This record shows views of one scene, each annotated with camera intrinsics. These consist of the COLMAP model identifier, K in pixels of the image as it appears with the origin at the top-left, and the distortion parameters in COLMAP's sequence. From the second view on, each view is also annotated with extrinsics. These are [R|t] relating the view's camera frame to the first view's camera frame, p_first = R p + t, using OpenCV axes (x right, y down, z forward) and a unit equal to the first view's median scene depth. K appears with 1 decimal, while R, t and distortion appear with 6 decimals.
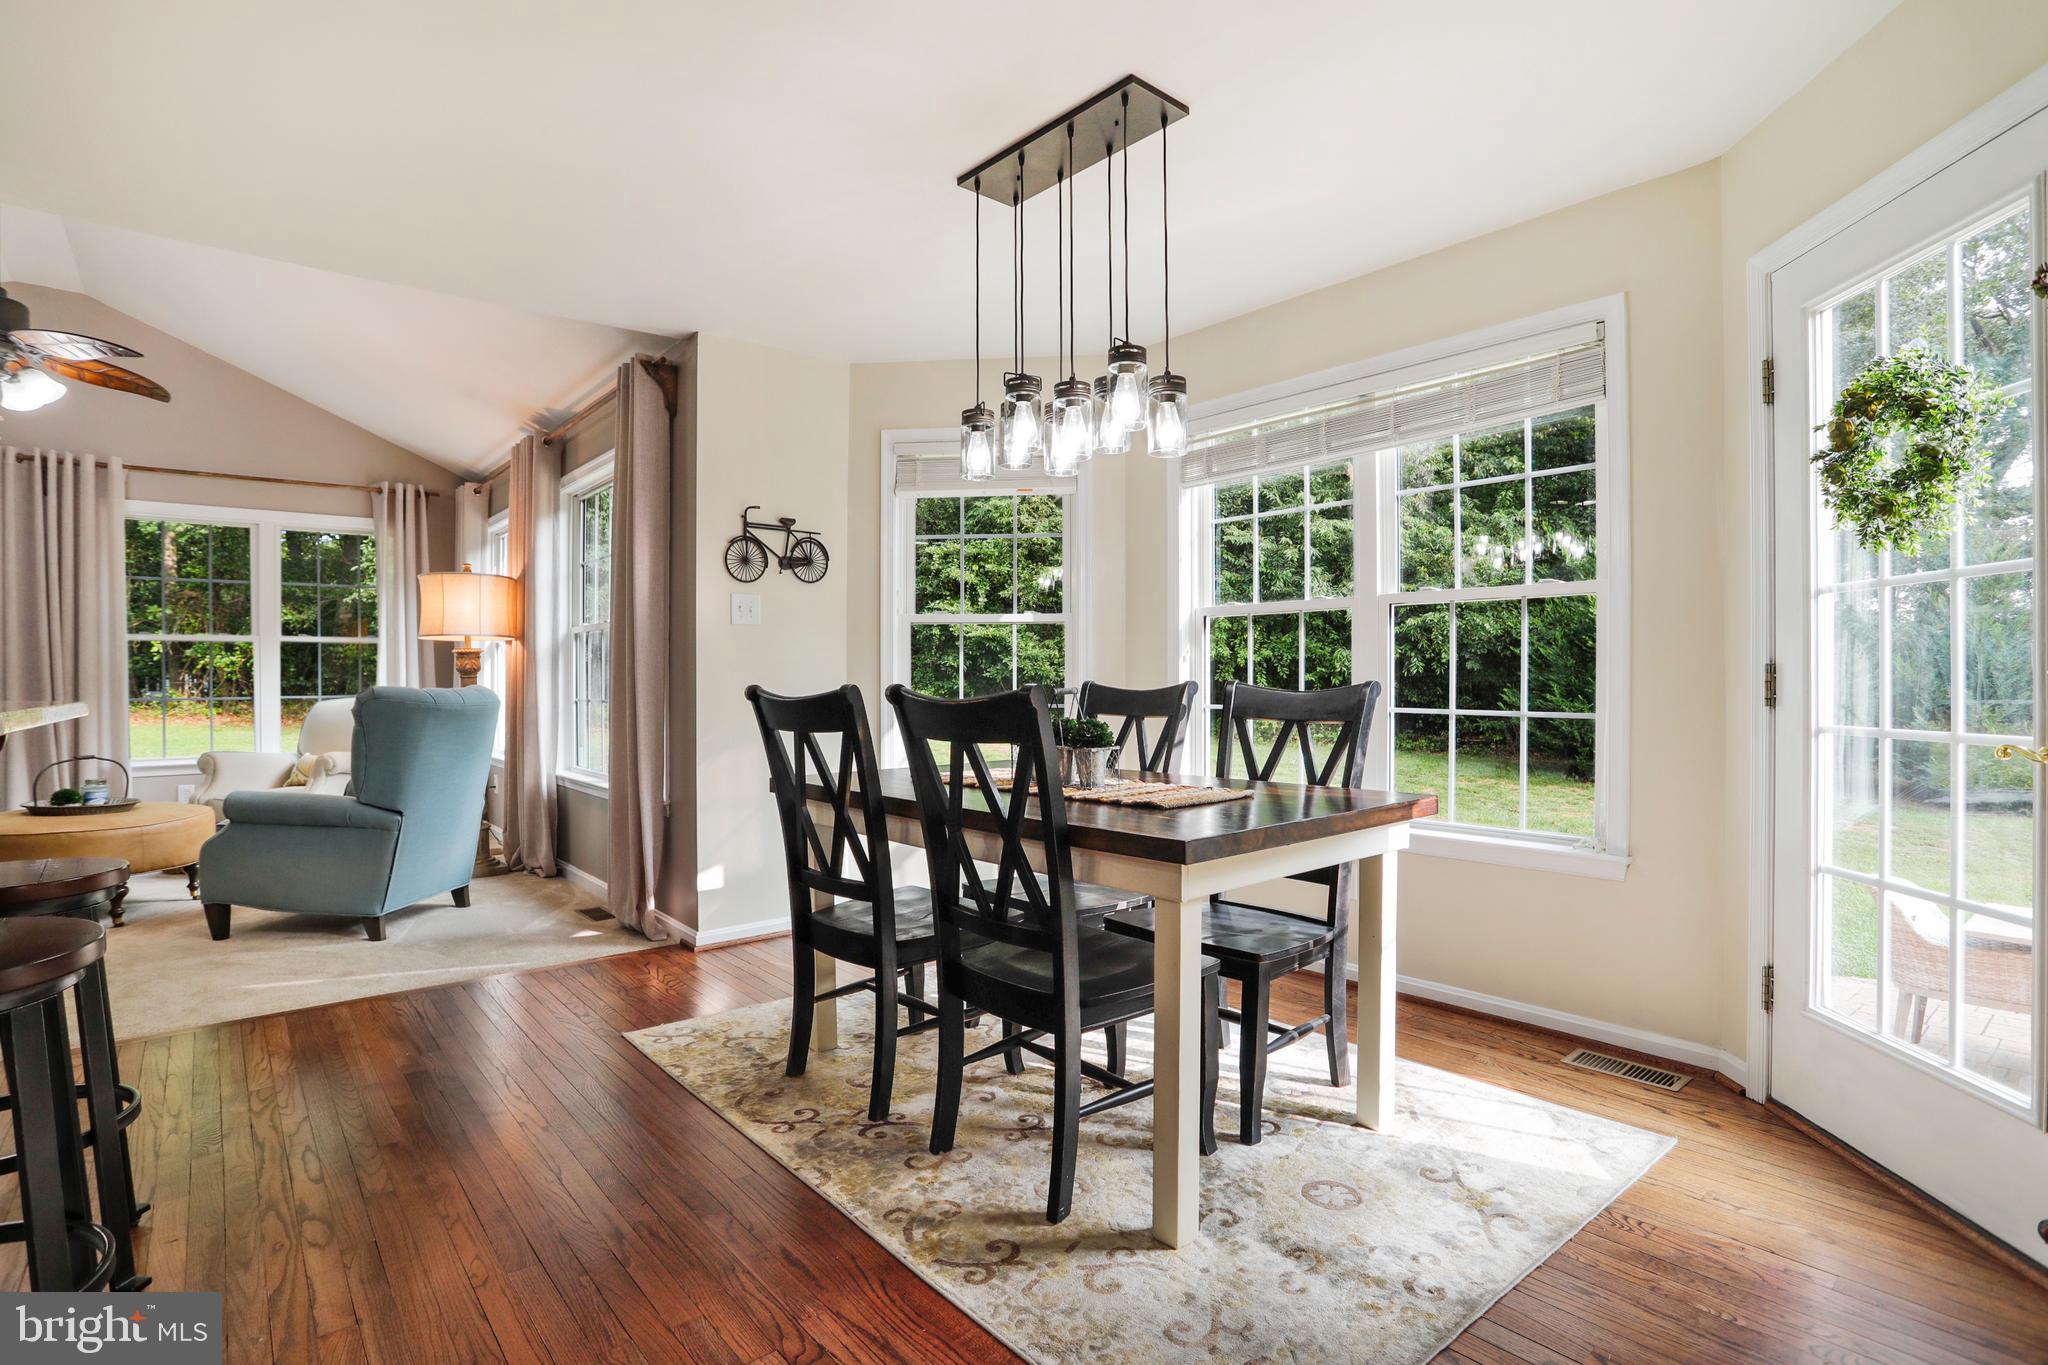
lens RADIAL K [[1003.9, 0, 1027.2], [0, 1003.9, 677.4], [0, 0, 1]] dist [-0.050999, 0.012126]
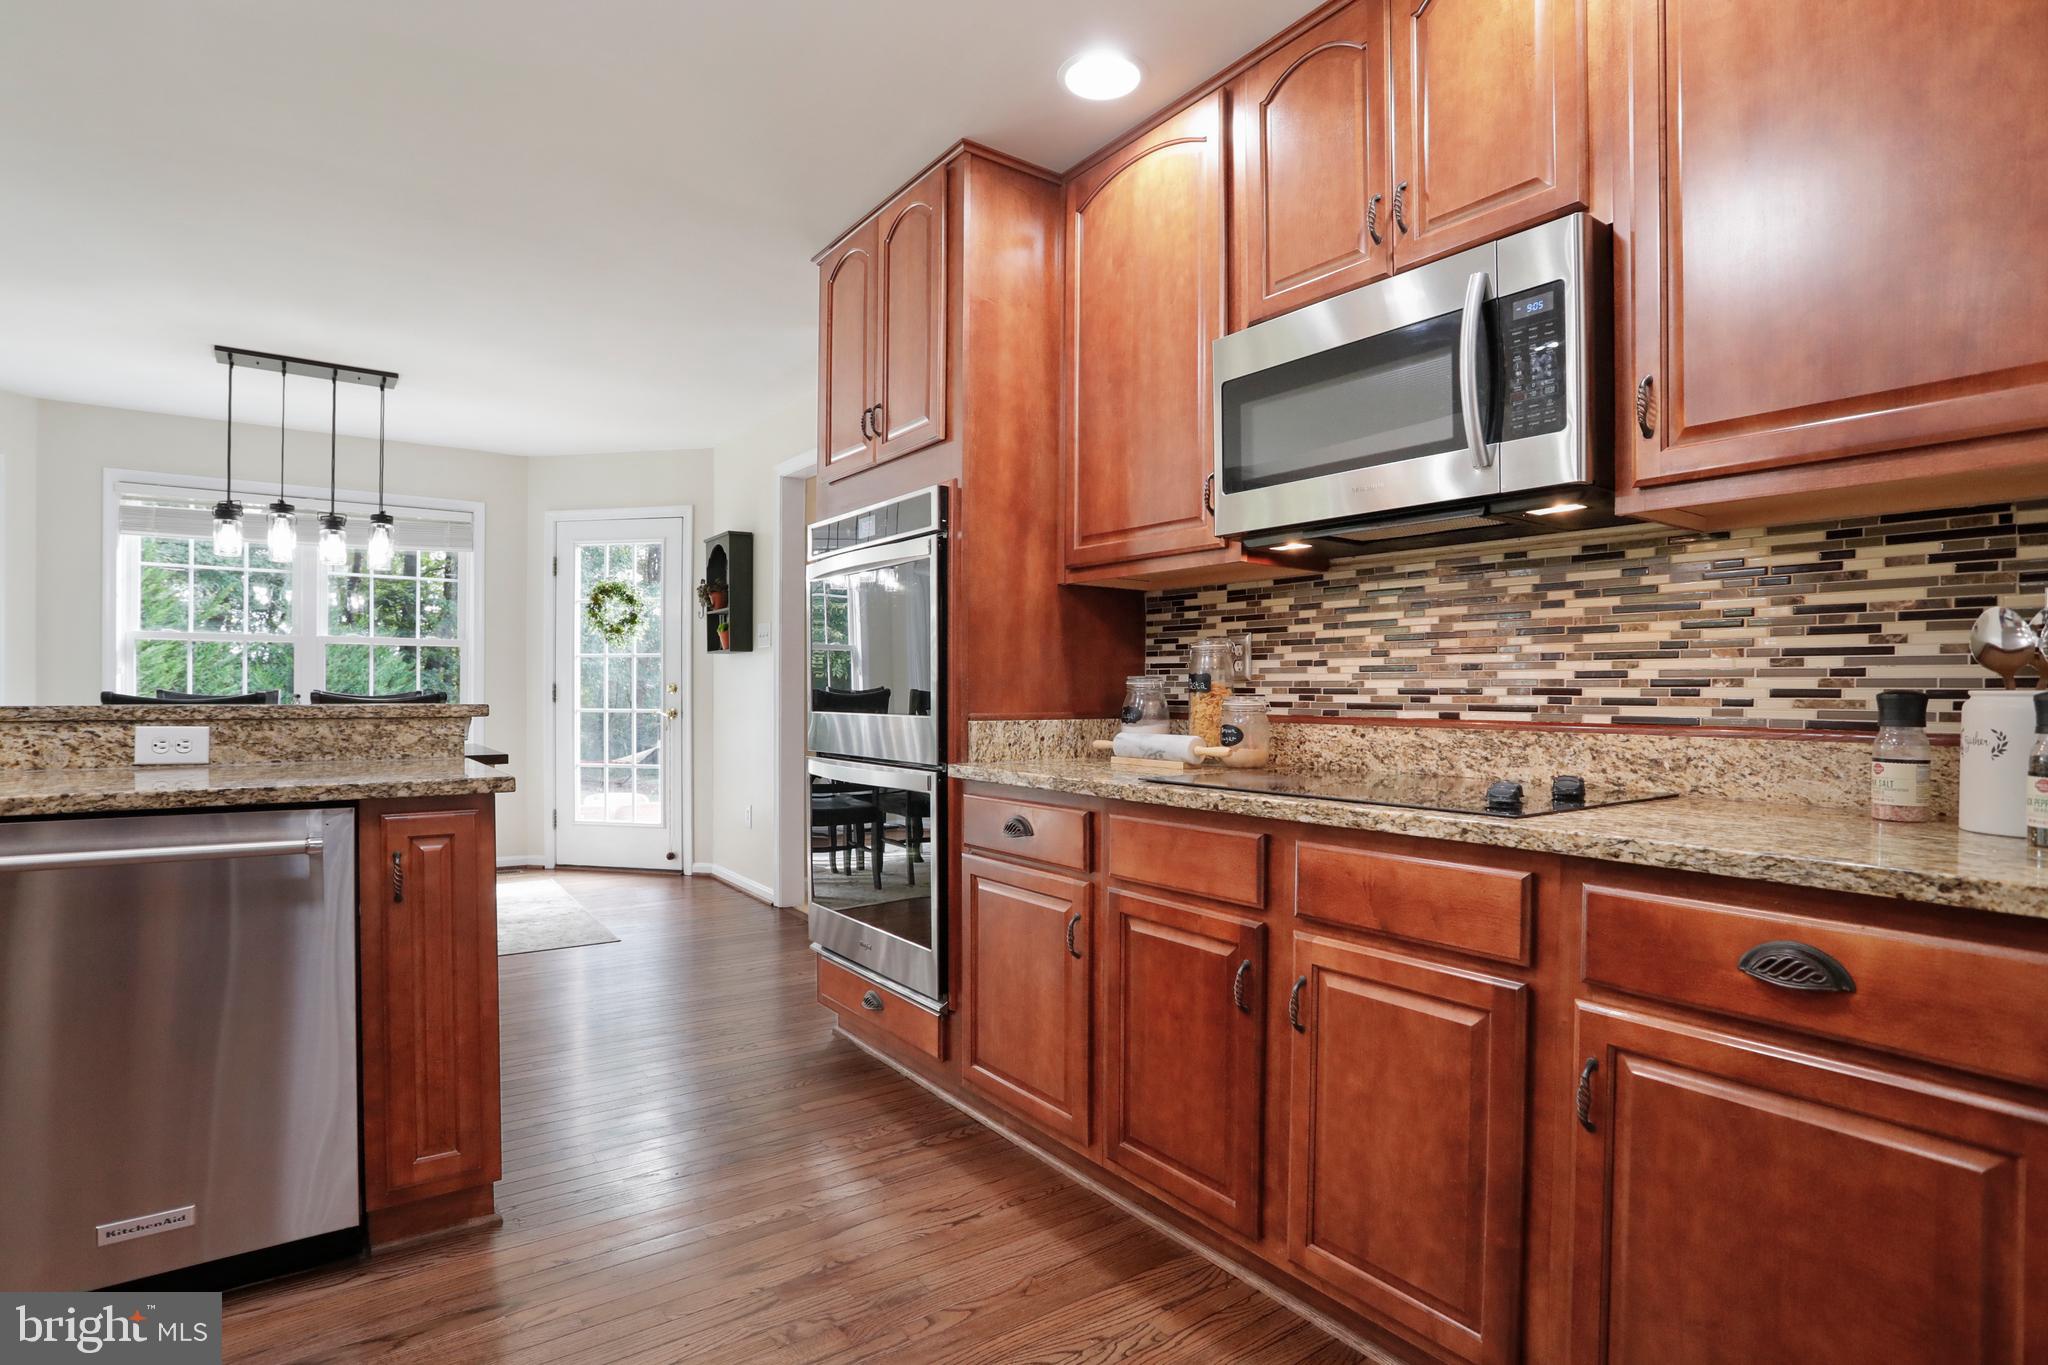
lens RADIAL K [[1003.9, 0, 1007.0], [0, 1003.9, 692.8], [0, 0, 1]] dist [-0.050999, 0.012126]
pose [[0.078908, 0.007661, 0.996853, -1.416895], [-0.000561, 0.999971, -0.007641, 0.020833], [-0.996882, 0.000043, 0.078910, -0.271931]]
